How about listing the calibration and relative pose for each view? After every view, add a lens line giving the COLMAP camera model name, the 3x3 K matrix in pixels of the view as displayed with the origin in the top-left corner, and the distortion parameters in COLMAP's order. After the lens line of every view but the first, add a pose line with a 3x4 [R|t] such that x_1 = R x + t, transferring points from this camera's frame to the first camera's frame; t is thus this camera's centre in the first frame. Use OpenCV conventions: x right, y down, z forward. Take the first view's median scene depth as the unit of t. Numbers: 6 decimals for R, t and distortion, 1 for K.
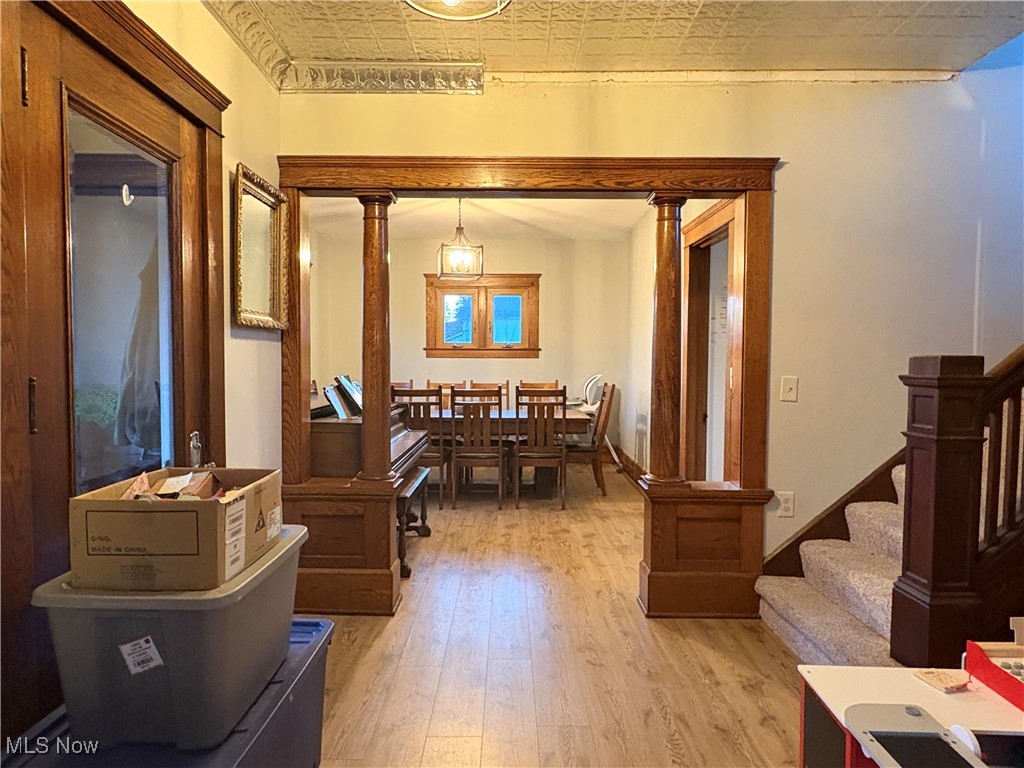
lens RADIAL K [[618.2, 0, 511.4], [0, 618.2, 385.1], [0, 0, 1]] dist [-0.002050, 0.002429]
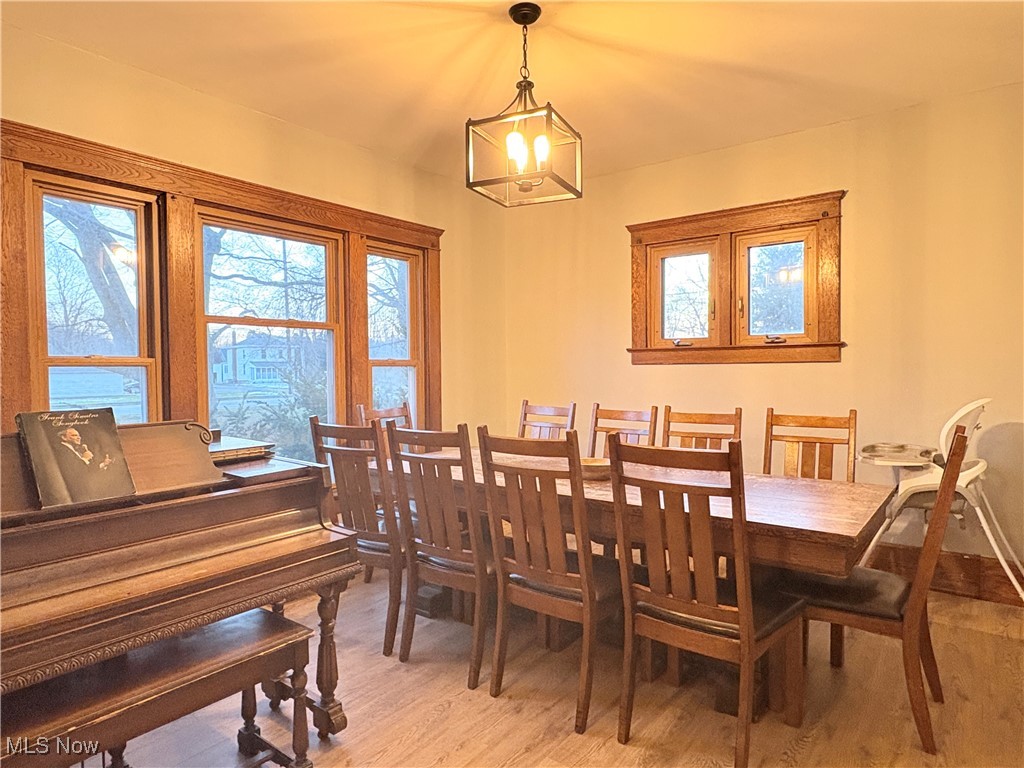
lens RADIAL K [[618.2, 0, 509.2], [0, 618.2, 382.0], [0, 0, 1]] dist [-0.002050, 0.002429]
pose [[0.792955, 0.003148, -0.609272, 0.135319], [-0.014184, 0.999811, -0.013295, -0.017597], [0.609115, 0.019185, 0.792850, 0.450056]]
